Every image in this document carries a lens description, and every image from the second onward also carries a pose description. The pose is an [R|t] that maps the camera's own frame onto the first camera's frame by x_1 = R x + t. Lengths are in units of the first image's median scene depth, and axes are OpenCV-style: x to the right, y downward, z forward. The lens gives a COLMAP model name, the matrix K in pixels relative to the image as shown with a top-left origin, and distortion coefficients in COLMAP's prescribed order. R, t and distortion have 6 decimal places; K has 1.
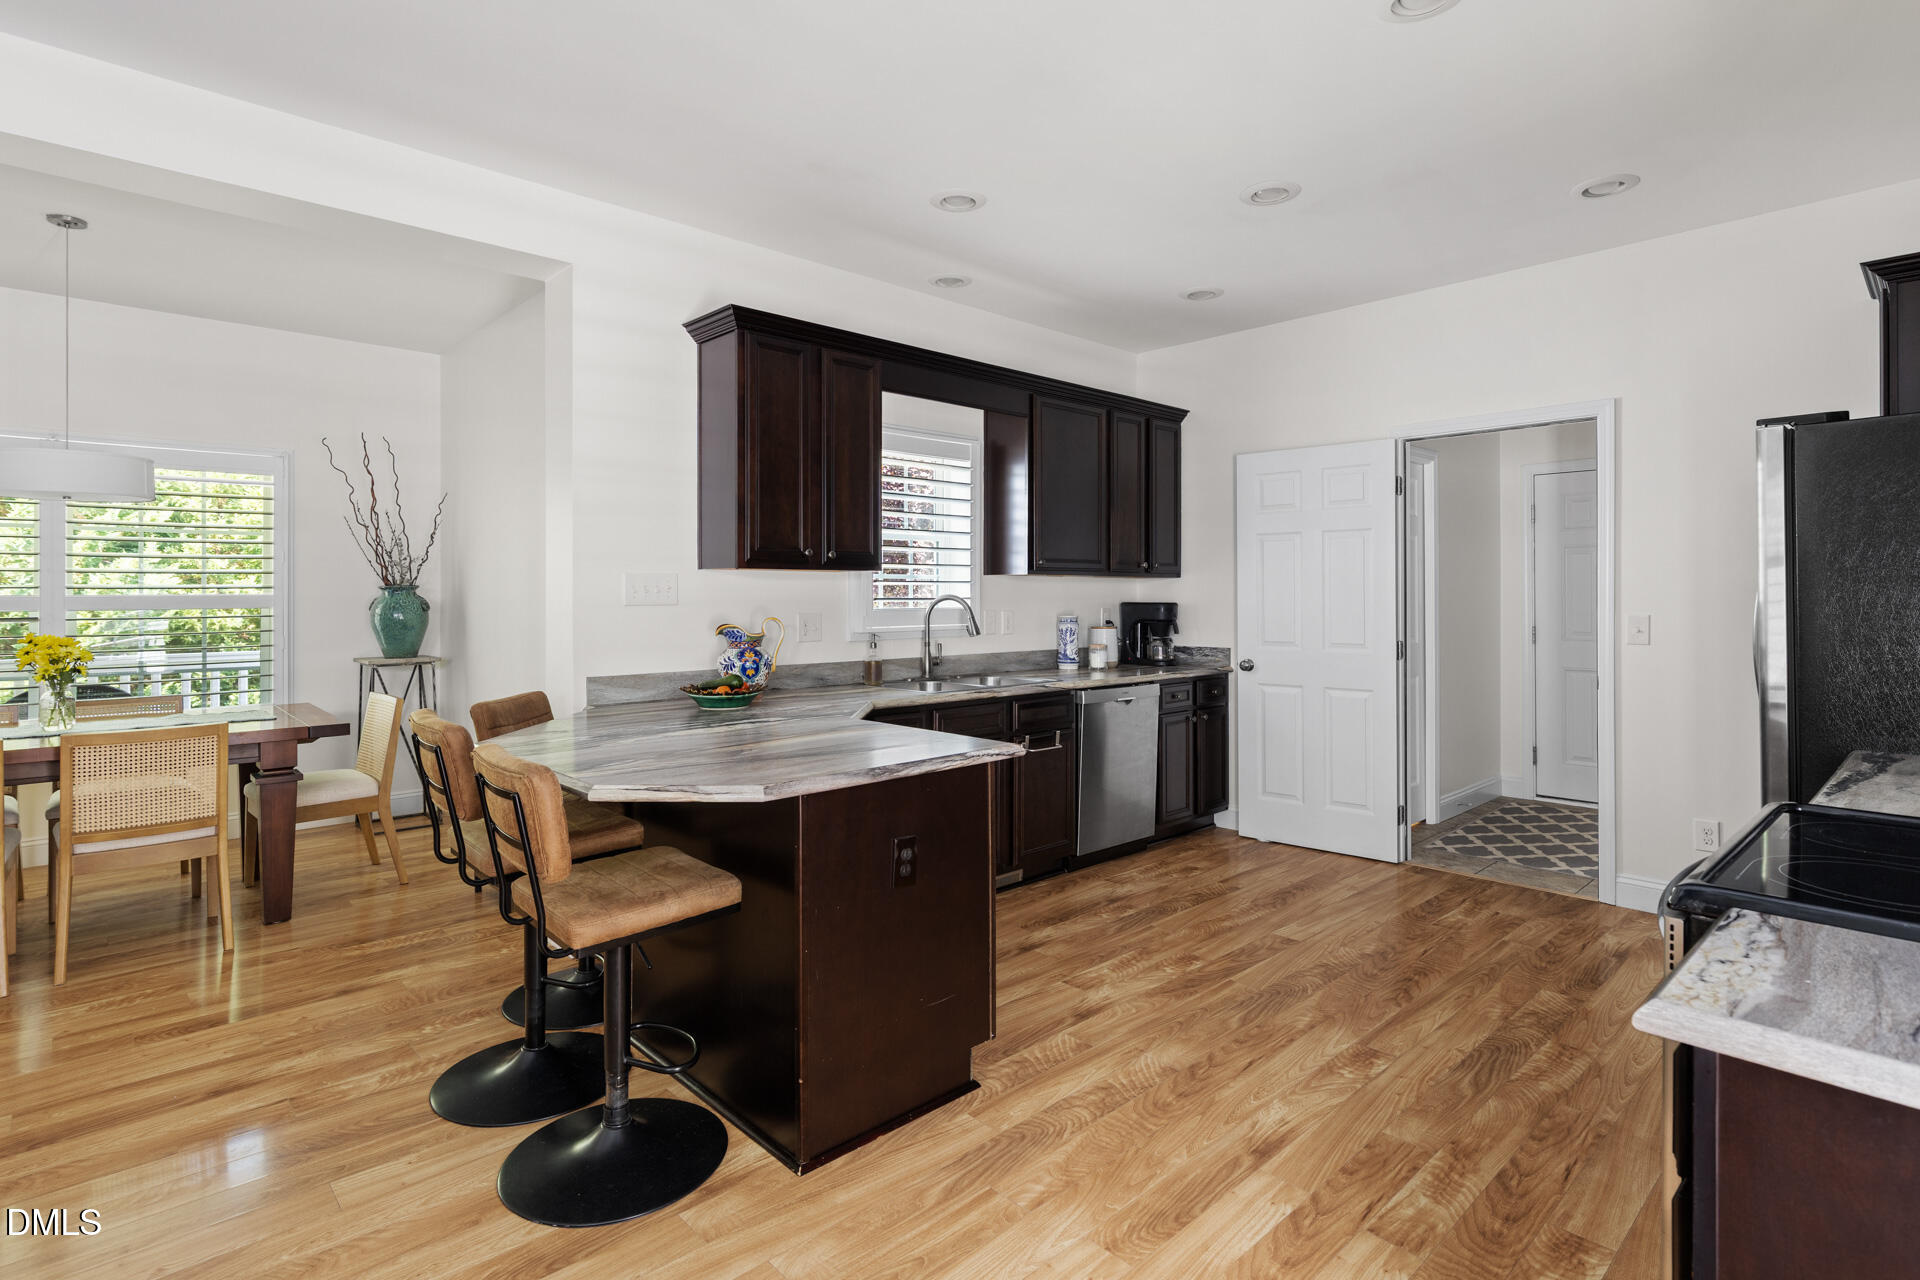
lens RADIAL K [[963.4, 0, 962.7], [0, 963.4, 588.5], [0, 0, 1]] dist [0.015266, -0.001271]
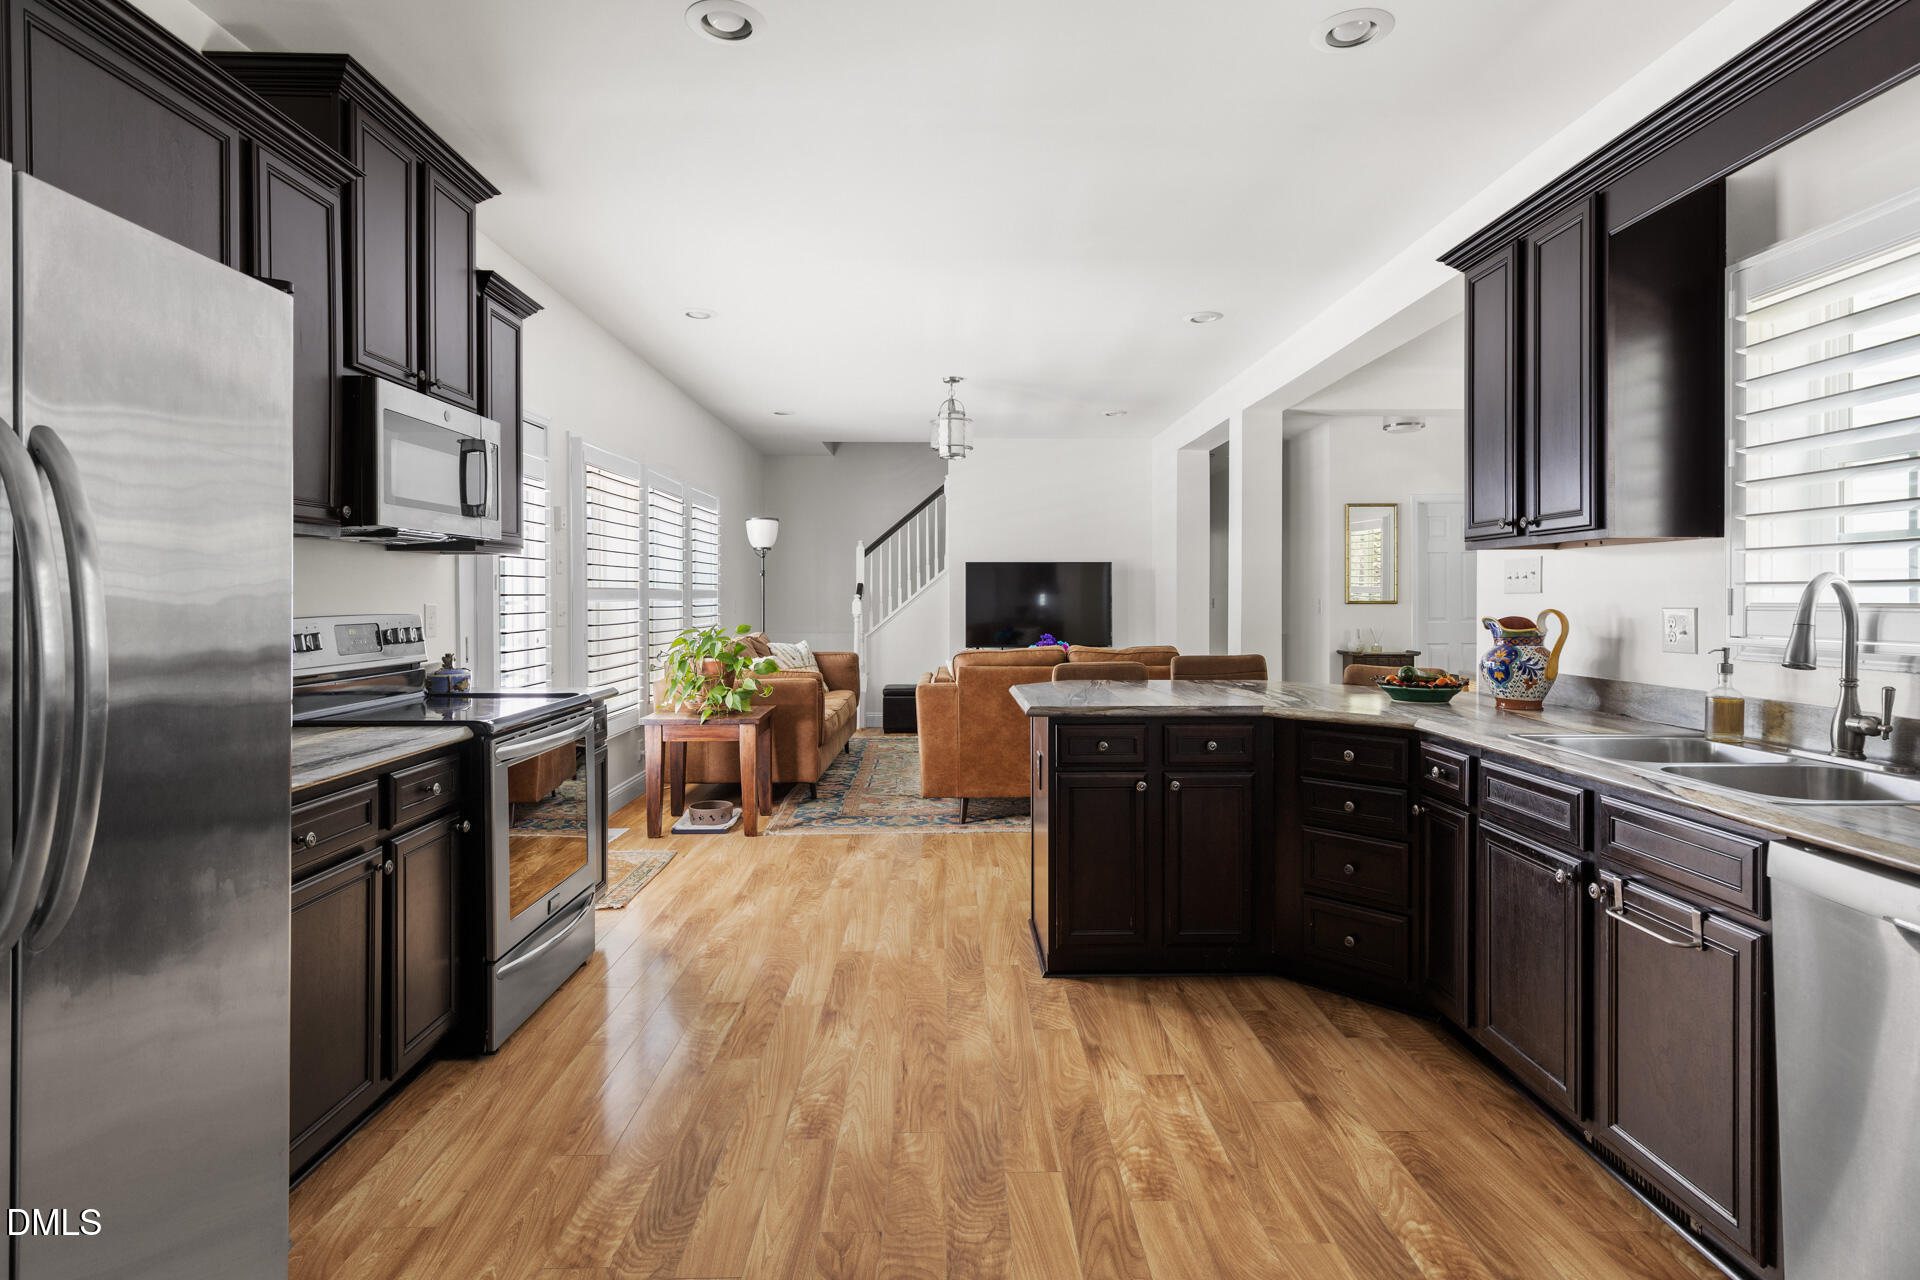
lens RADIAL K [[930.4, 0, 964.3], [0, 930.4, 602.4], [0, 0, 1]] dist [0.001995, 0.000050]
pose [[-0.656667, 0.003234, -0.754174, 0.923837], [0.003332, 0.999993, 0.001386, 0.028383], [0.754173, -0.001602, -0.656673, 1.603326]]
